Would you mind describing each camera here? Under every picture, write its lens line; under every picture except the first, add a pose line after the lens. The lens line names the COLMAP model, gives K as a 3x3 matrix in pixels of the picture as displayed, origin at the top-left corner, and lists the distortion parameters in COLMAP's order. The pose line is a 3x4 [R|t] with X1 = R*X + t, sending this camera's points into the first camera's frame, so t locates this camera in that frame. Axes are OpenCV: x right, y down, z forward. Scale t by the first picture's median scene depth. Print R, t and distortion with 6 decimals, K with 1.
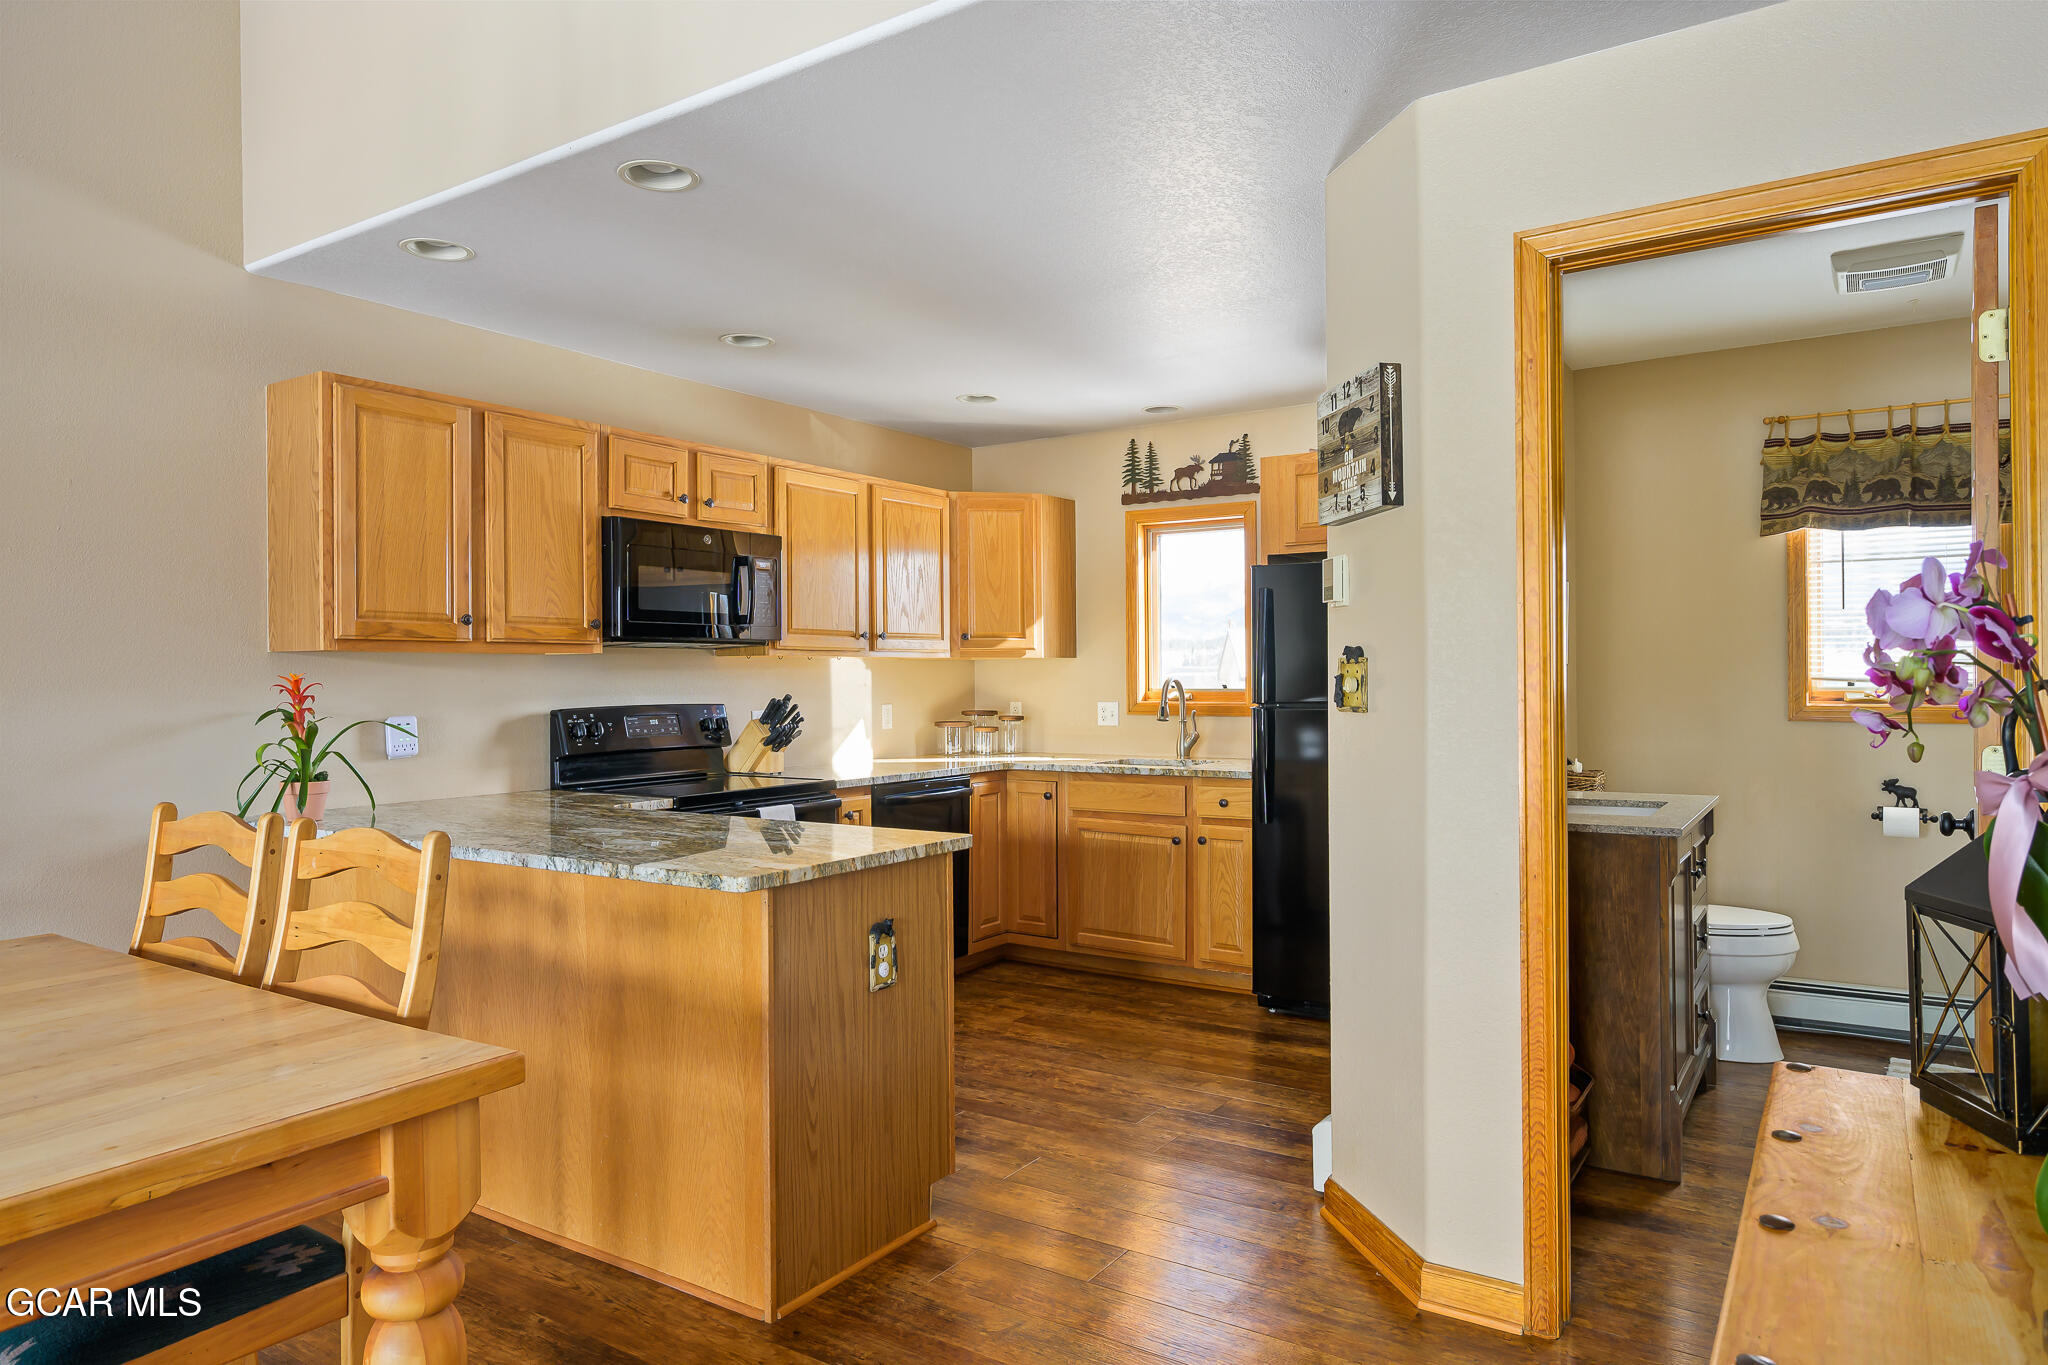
lens RADIAL K [[1268.7, 0, 1032.1], [0, 1268.7, 686.5], [0, 0, 1]] dist [-0.000944, -0.002749]
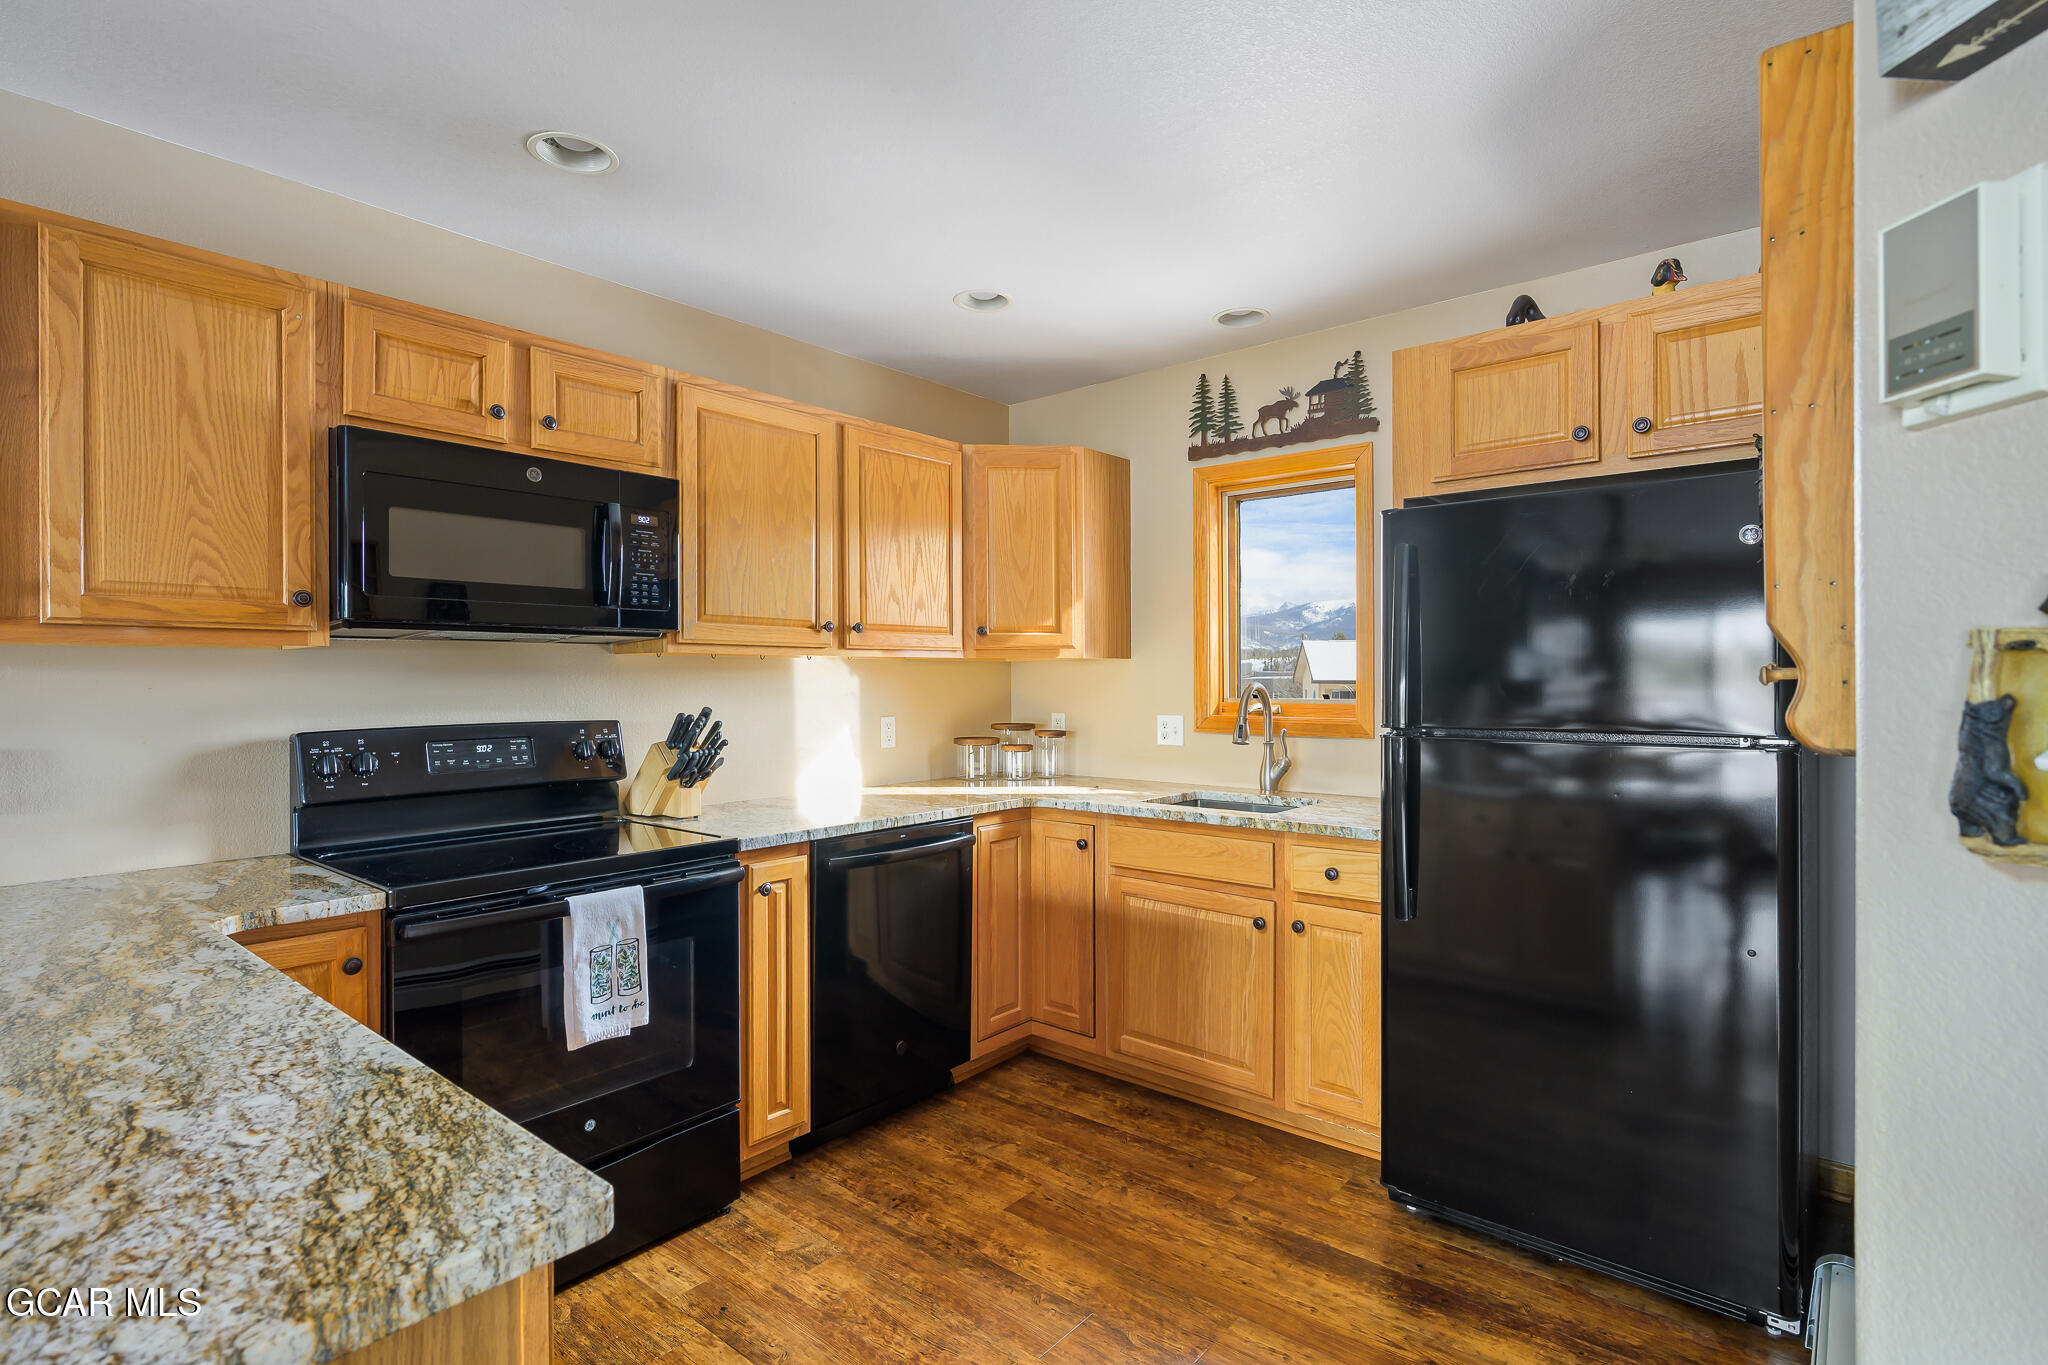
lens RADIAL K [[993.4, 0, 1028.4], [0, 993.4, 682.5], [0, 0, 1]] dist [0.001350, -0.000300]
pose [[0.993545, 0.004001, -0.113364, 0.053851], [-0.004305, 0.999988, -0.002436, -0.007550], [0.113353, 0.002909, 0.993551, 0.487571]]
